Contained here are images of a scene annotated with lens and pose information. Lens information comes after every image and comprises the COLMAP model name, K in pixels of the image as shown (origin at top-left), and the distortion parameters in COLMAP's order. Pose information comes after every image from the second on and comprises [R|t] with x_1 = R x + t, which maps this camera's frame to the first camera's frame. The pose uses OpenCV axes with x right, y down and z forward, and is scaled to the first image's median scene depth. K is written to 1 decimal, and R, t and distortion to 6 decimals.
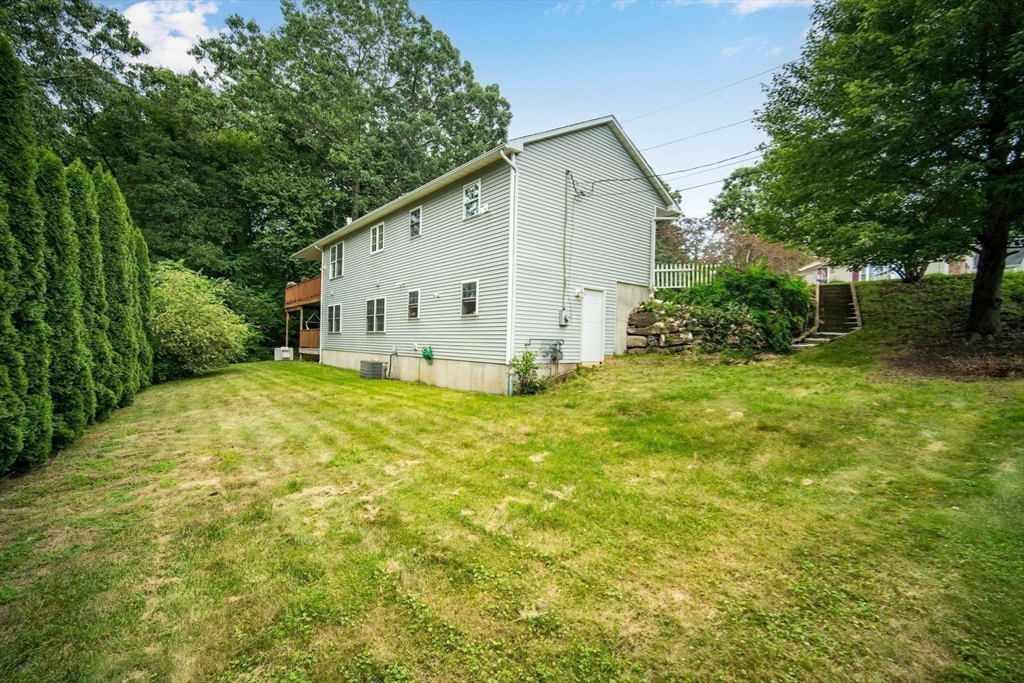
lens RADIAL K [[452.4, 0, 511.1], [0, 452.4, 347.2], [0, 0, 1]] dist [-0.010451, 0.000692]
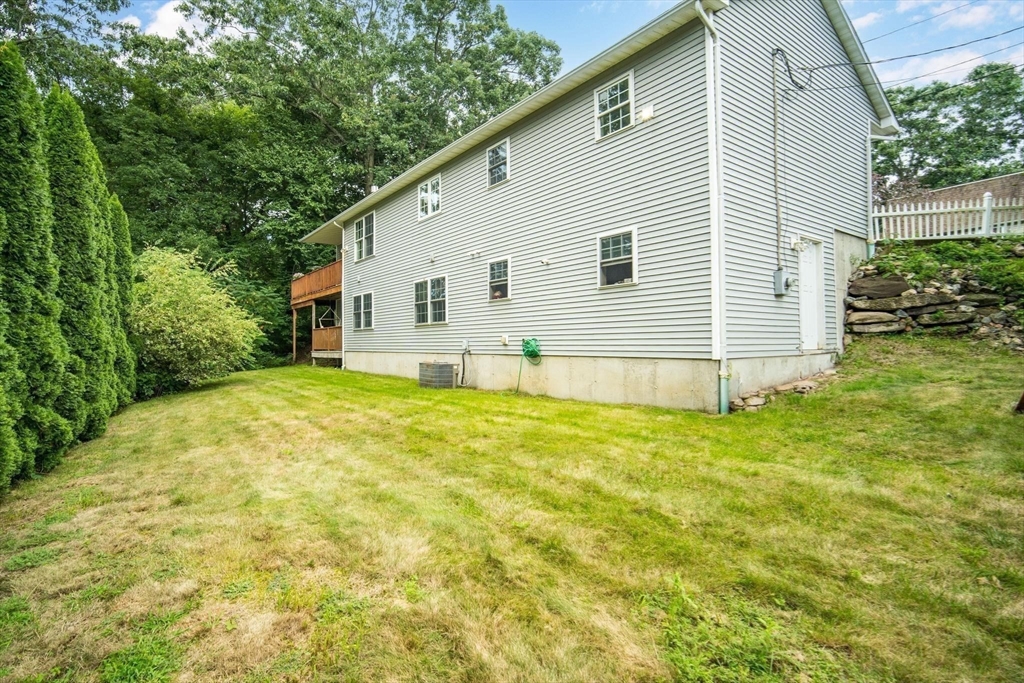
lens RADIAL K [[508.2, 0, 513.2], [0, 508.2, 337.3], [0, 0, 1]] dist [-0.006441, -0.001290]
pose [[0.999032, -0.025105, -0.036116, -0.142768], [0.024366, 0.999488, -0.020750, 0.009310], [0.036618, 0.019850, 0.999132, 0.187025]]
